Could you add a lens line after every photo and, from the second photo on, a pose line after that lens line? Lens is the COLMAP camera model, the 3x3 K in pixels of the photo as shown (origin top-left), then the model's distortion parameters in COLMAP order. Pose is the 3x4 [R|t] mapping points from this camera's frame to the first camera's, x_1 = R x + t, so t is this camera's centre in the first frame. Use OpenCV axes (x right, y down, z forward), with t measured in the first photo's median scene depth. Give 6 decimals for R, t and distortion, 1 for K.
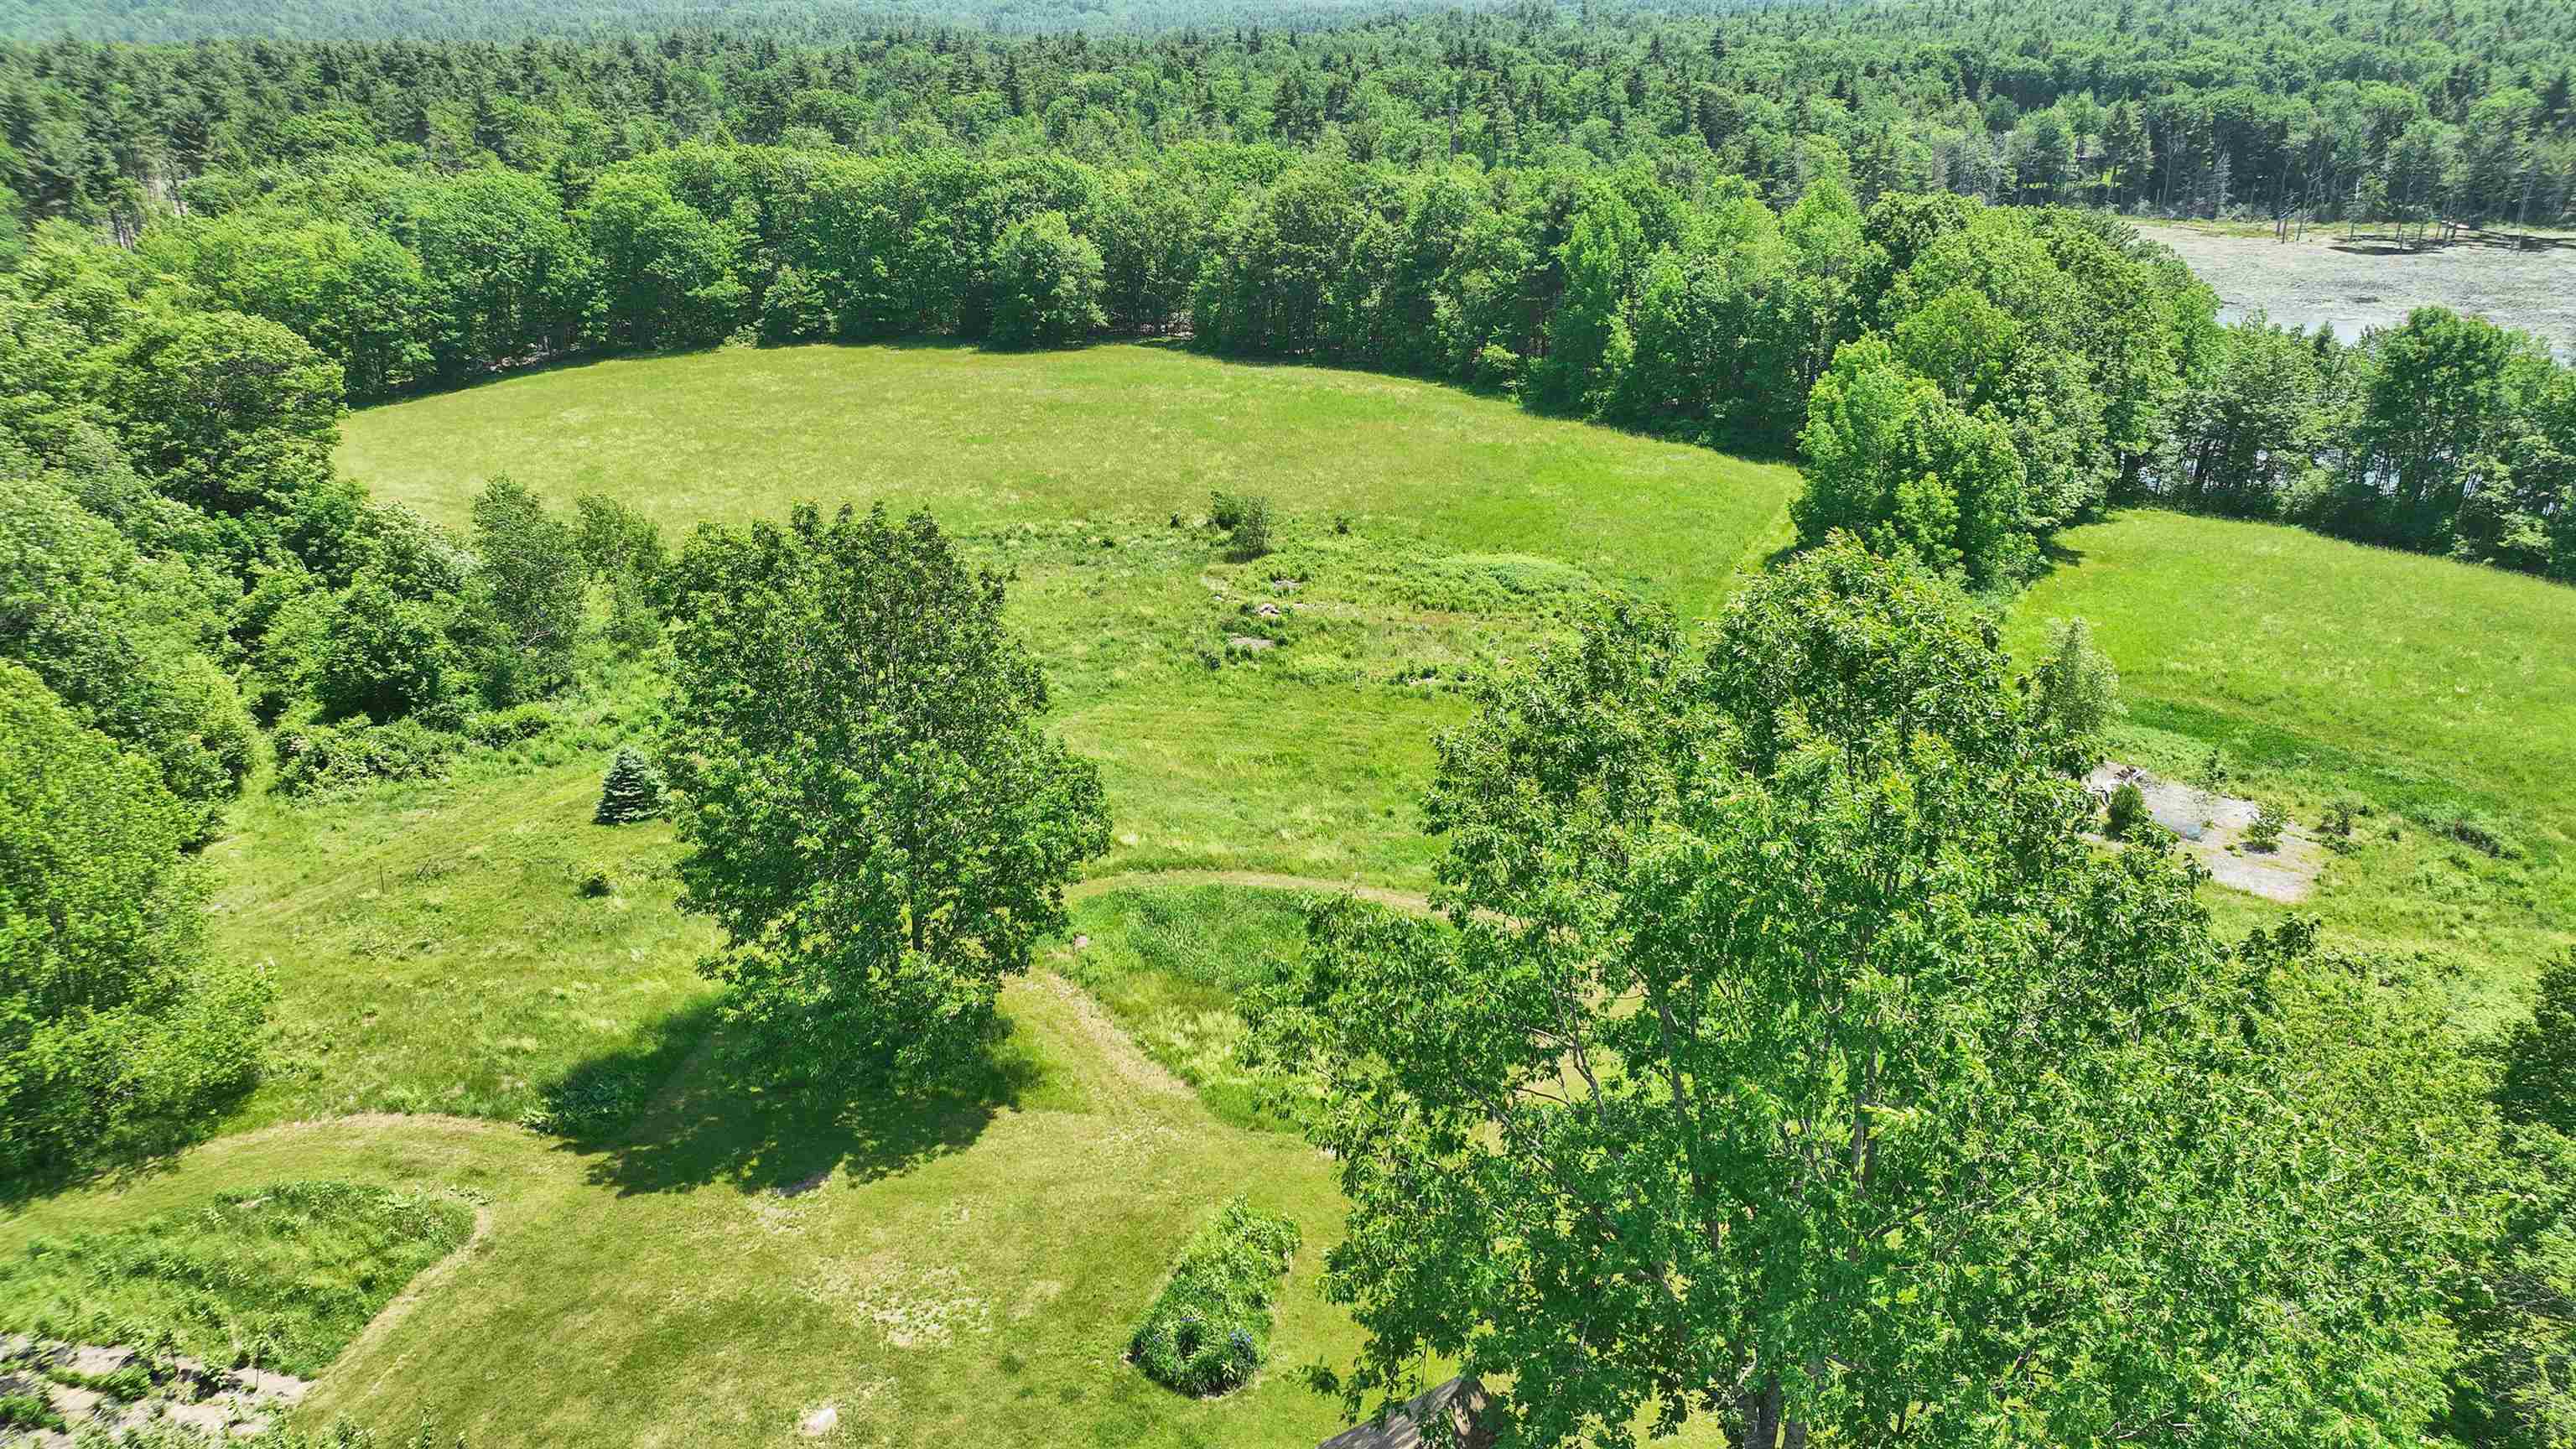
lens RADIAL K [[1807.7, 0, 1283.6], [0, 1807.7, 693.6], [0, 0, 1]] dist [0.005511, -0.000599]
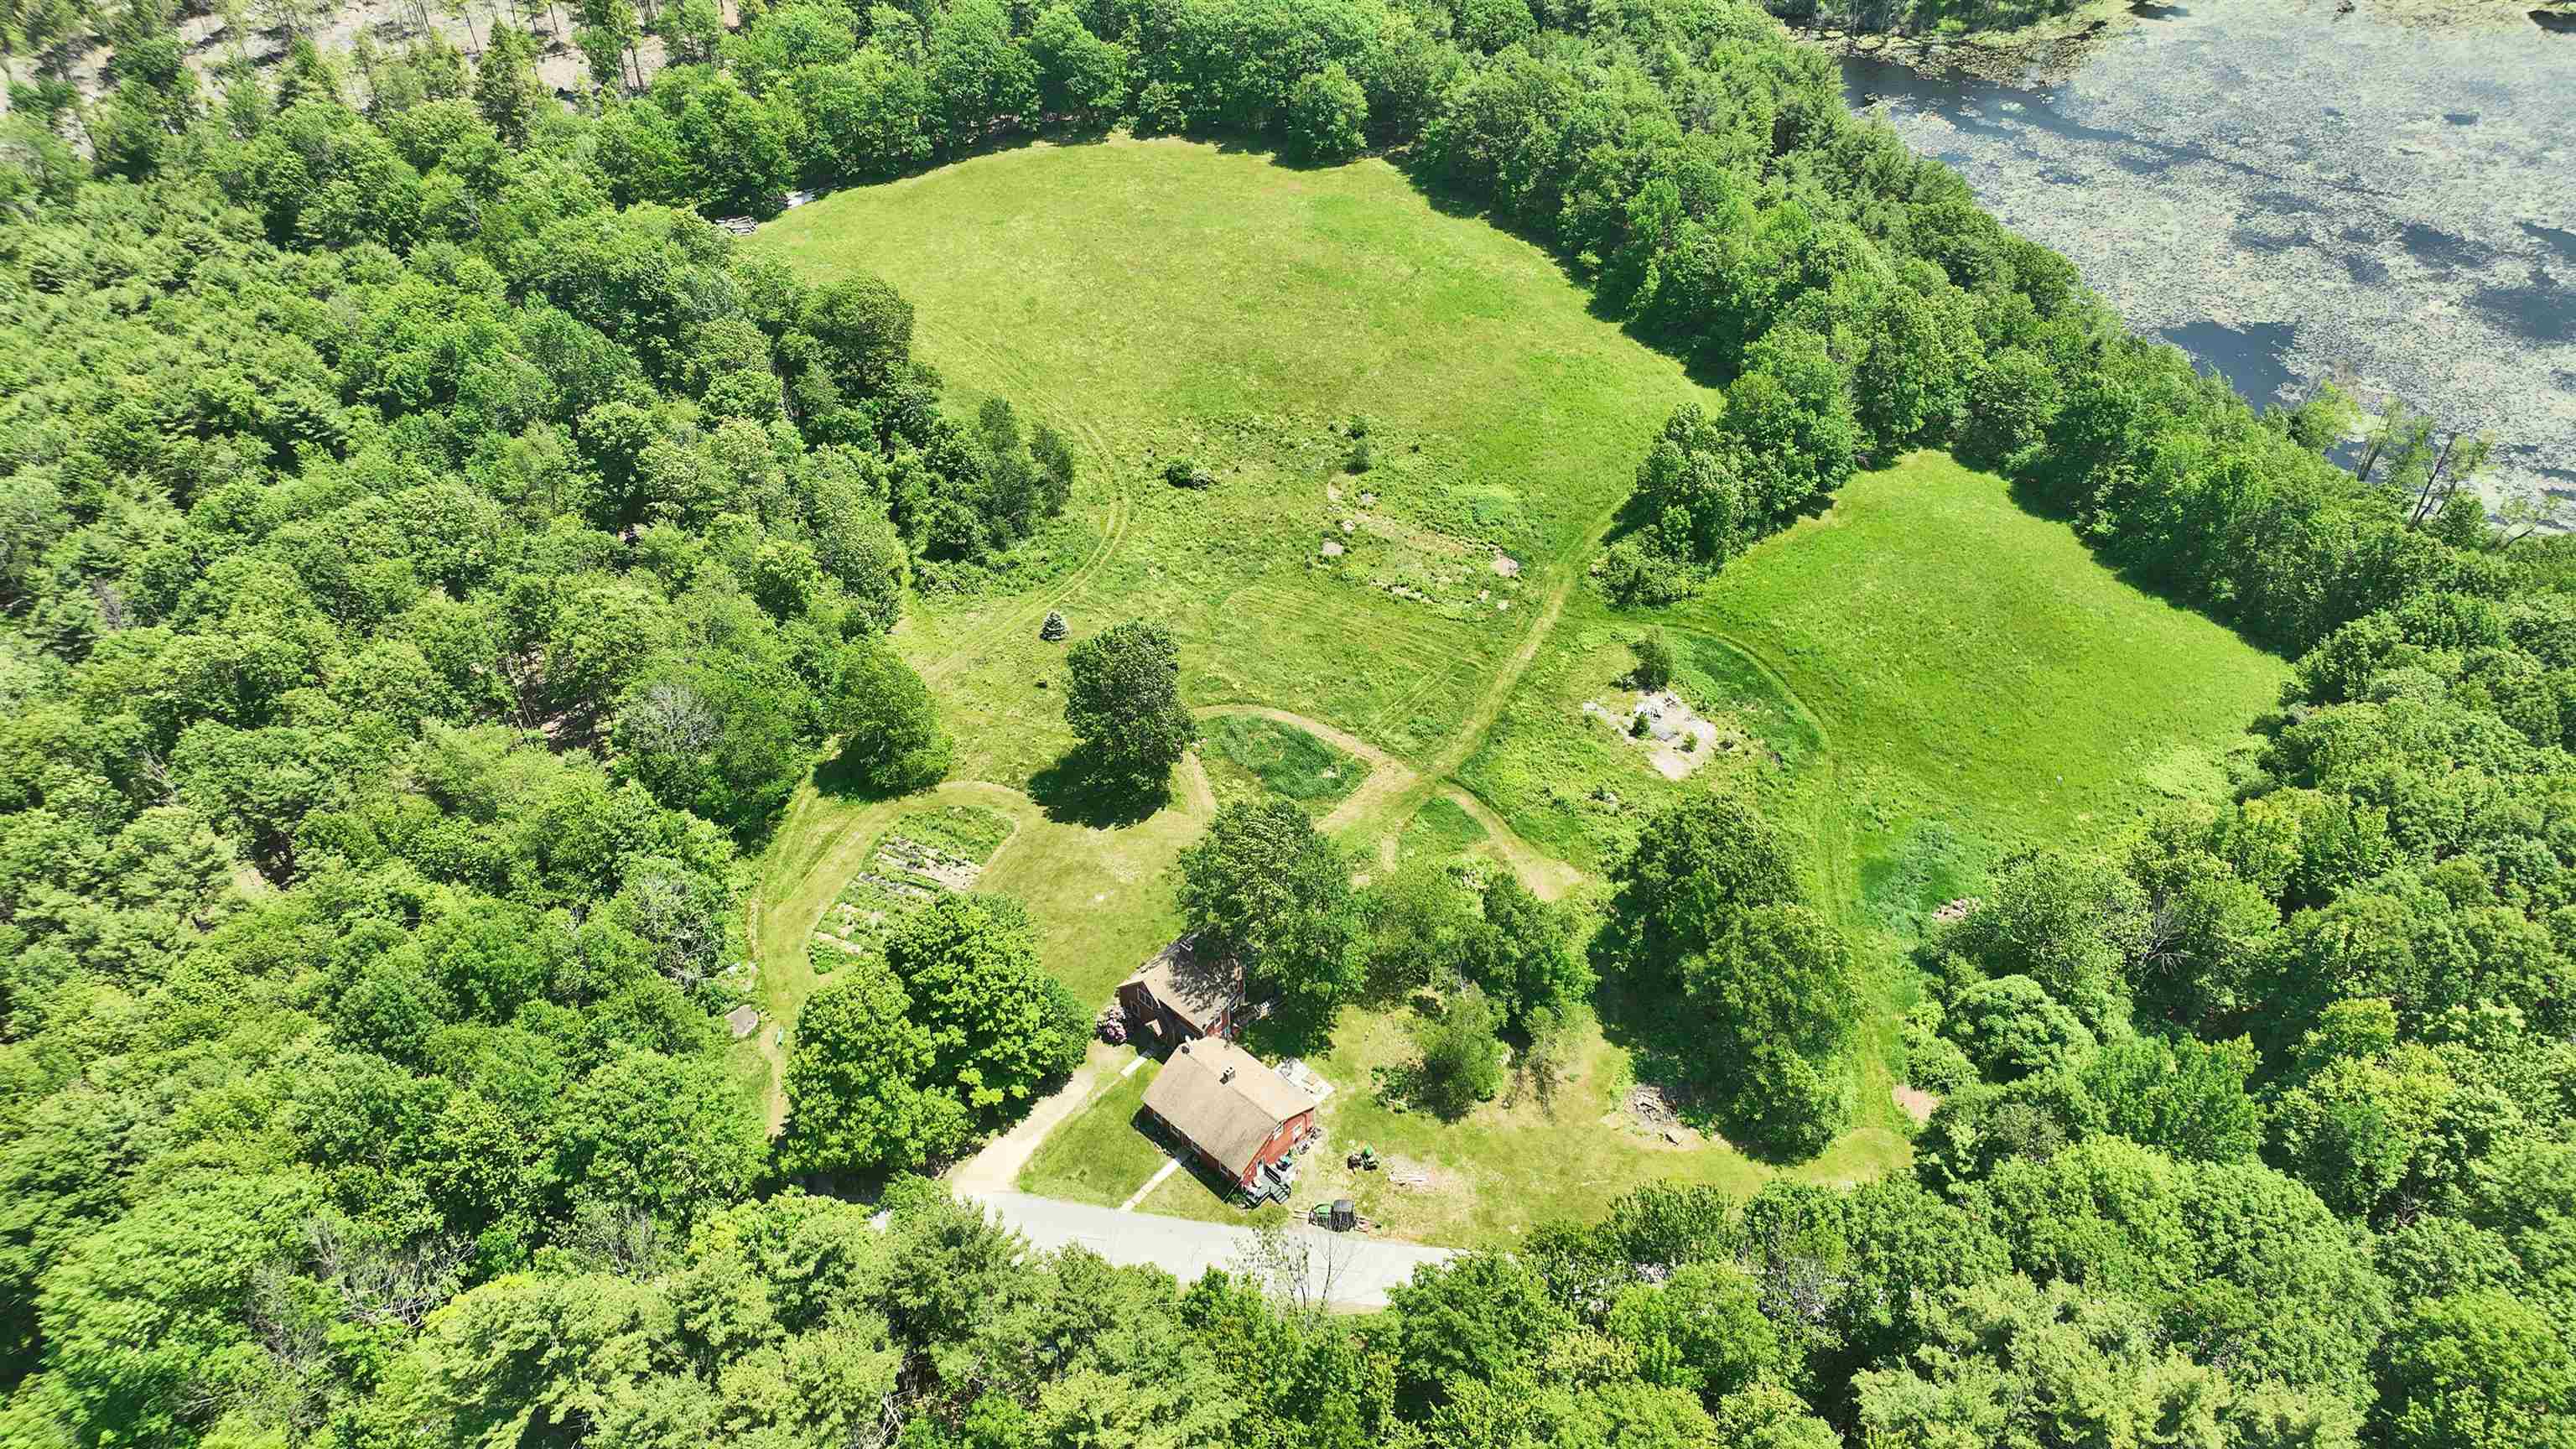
lens RADIAL K [[1807.7, 0, 1283.6], [0, 1807.7, 693.6], [0, 0, 1]] dist [0.005511, -0.000599]
pose [[0.974088, 0.147773, -0.171217, 0.197270], [-0.082740, 0.937389, 0.338312, -0.364503], [0.210491, -0.315379, 0.925327, -0.643403]]
